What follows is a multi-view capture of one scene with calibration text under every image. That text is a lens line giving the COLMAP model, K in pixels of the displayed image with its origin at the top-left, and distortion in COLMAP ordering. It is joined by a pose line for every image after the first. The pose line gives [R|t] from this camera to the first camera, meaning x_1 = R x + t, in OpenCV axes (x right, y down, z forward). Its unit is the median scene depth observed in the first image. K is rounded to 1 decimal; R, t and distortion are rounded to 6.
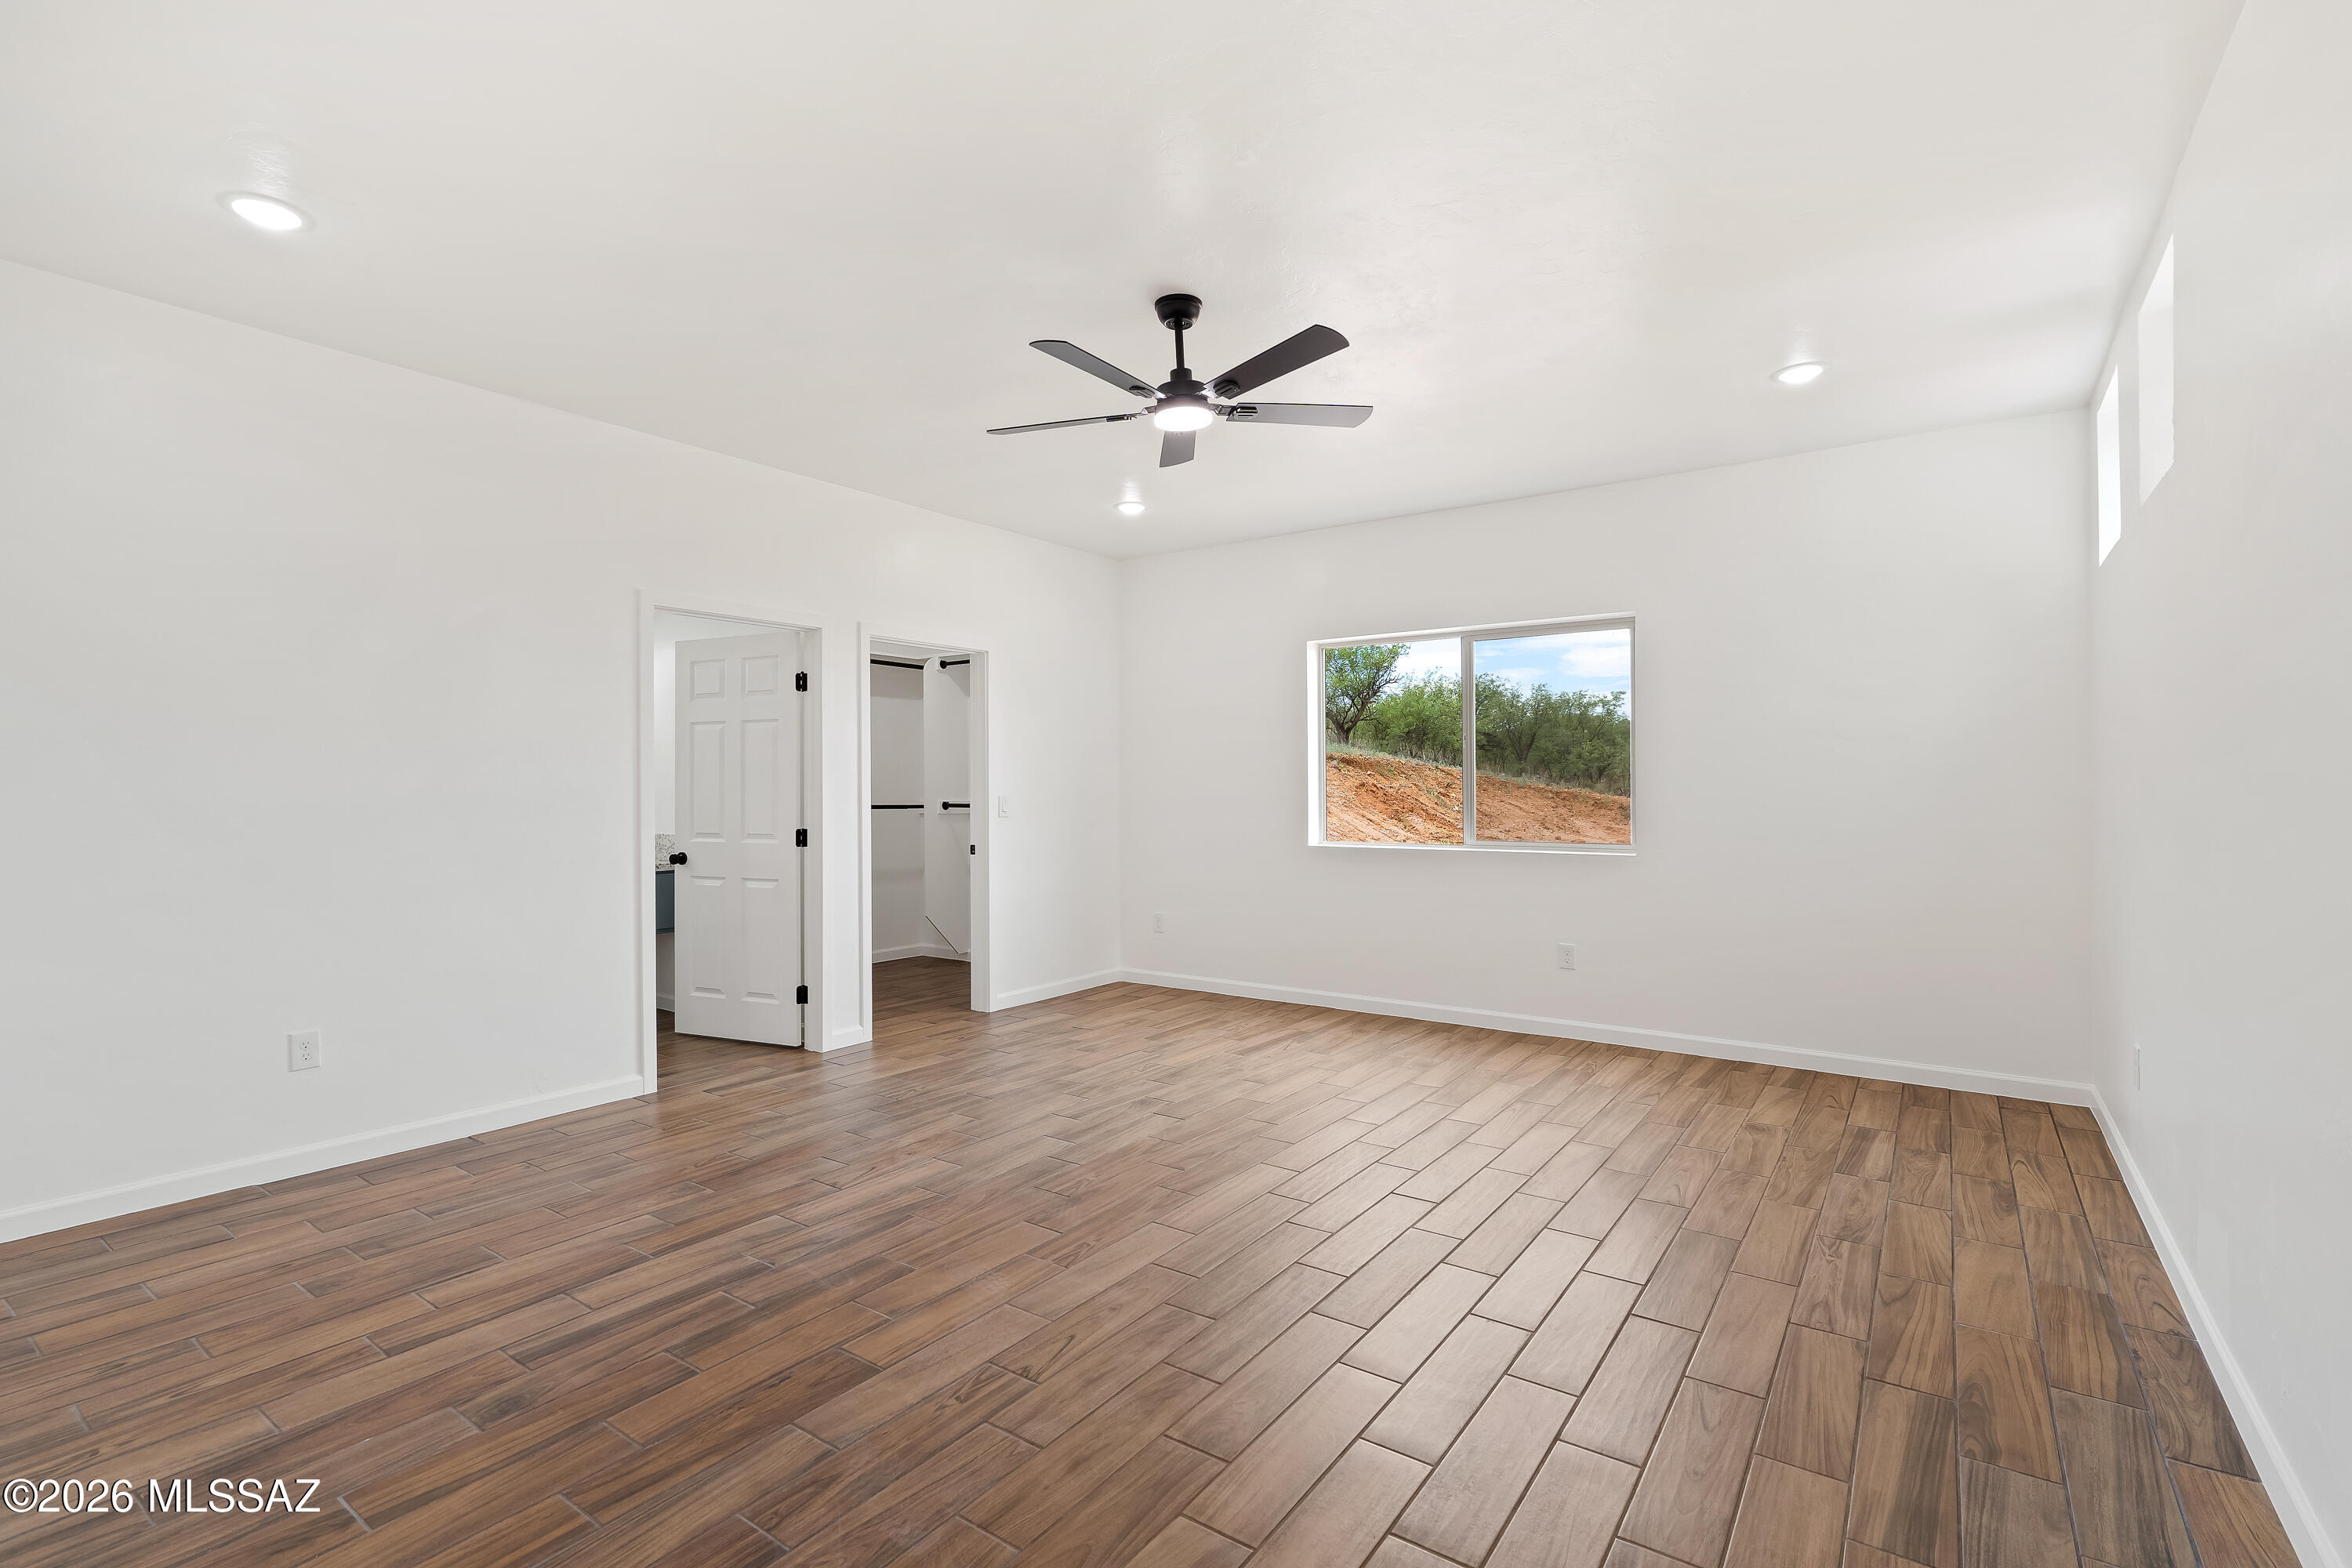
lens RADIAL K [[1076.5, 0, 1168.2], [0, 1076.5, 787.1], [0, 0, 1]] dist [-0.005237, 0.001860]
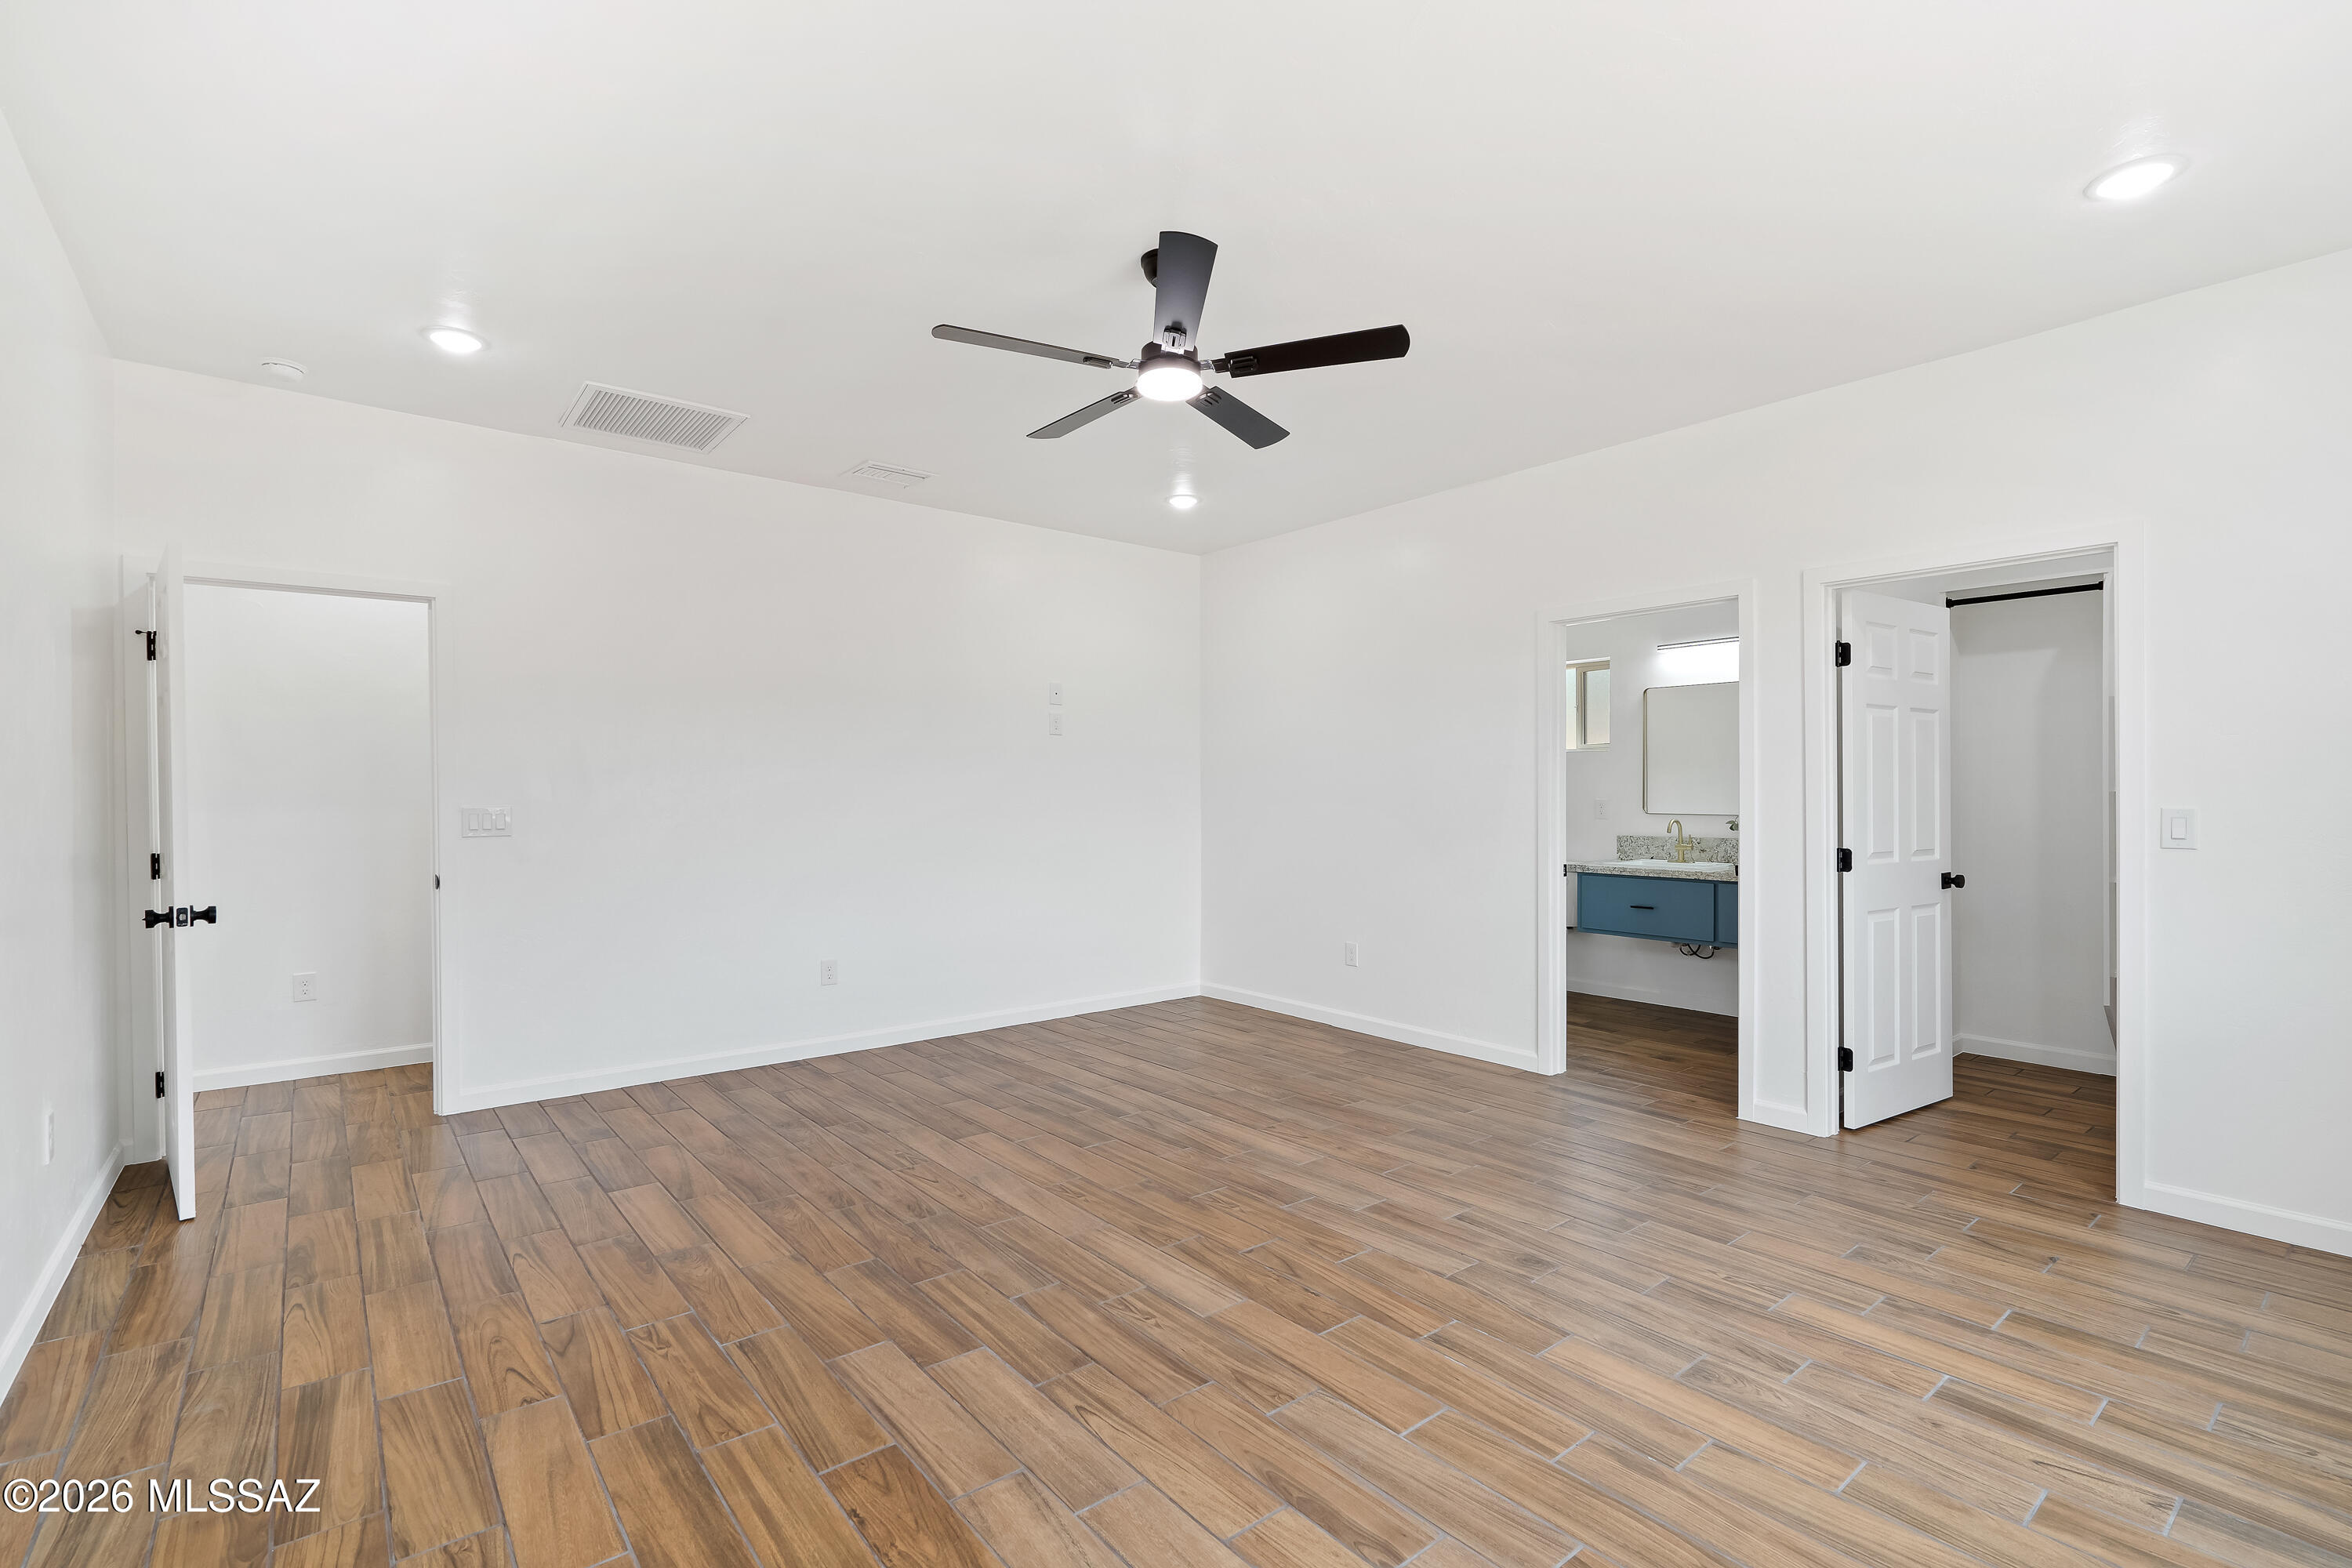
lens RADIAL K [[1076.5, 0, 1164.5], [0, 1076.5, 787.4], [0, 0, 1]] dist [-0.005237, 0.001860]
pose [[-0.270588, -0.001664, -0.962694, 1.006731], [0.004207, 0.999987, -0.002911, -0.001741], [0.962686, -0.004838, -0.270577, 1.414763]]
